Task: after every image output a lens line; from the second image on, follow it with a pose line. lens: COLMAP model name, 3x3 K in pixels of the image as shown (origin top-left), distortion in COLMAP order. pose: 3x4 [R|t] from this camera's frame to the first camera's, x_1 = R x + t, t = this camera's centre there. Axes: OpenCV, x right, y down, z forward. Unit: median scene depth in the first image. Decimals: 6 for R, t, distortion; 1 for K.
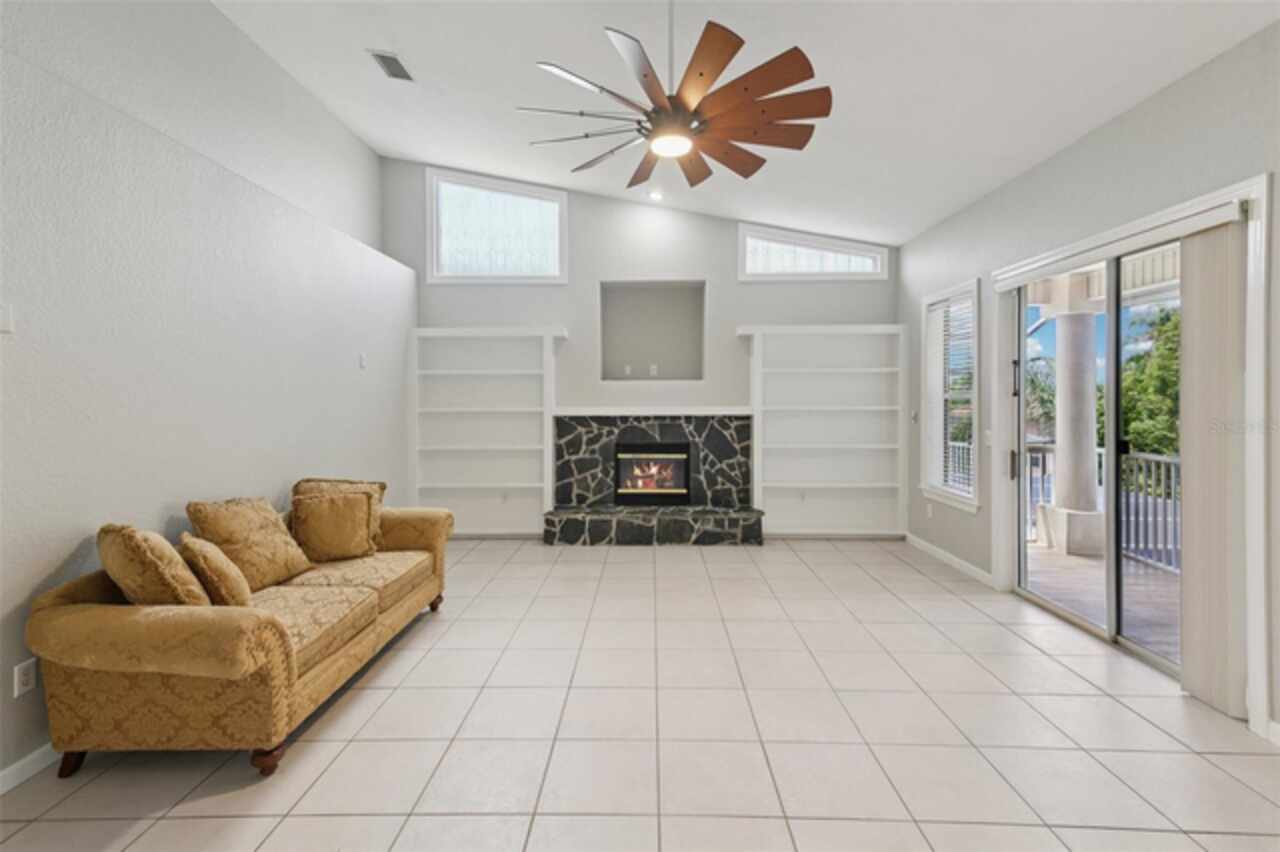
lens RADIAL K [[581.1, 0, 627.4], [0, 581.1, 397.4], [0, 0, 1]] dist [0.013900, -0.002971]
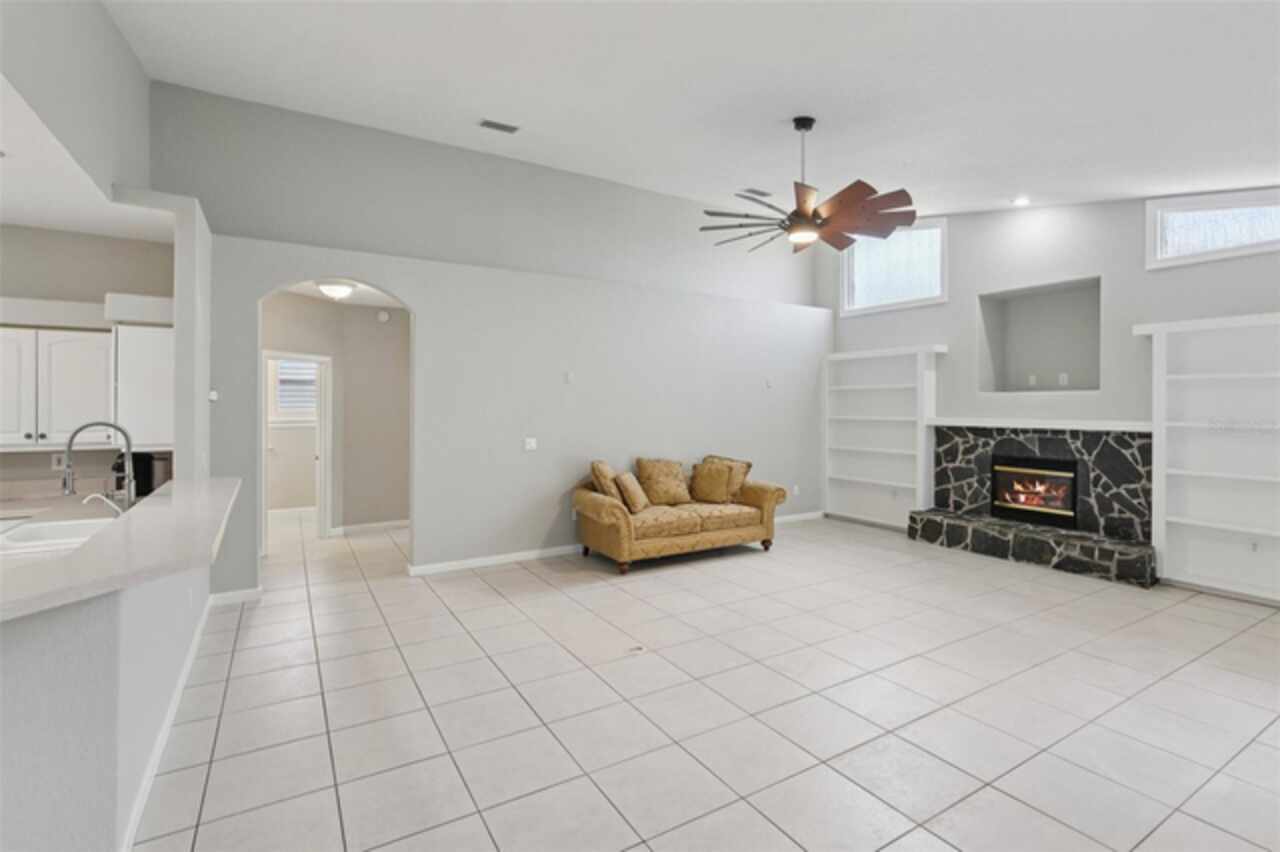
lens RADIAL K [[581.1, 0, 635.8], [0, 581.1, 407.7], [0, 0, 1]] dist [0.013900, -0.002971]
pose [[0.543921, 0.007742, -0.839101, 0.505013], [-0.006619, 0.999966, 0.004936, -0.003667], [0.839111, 0.002870, 0.543953, -0.065870]]
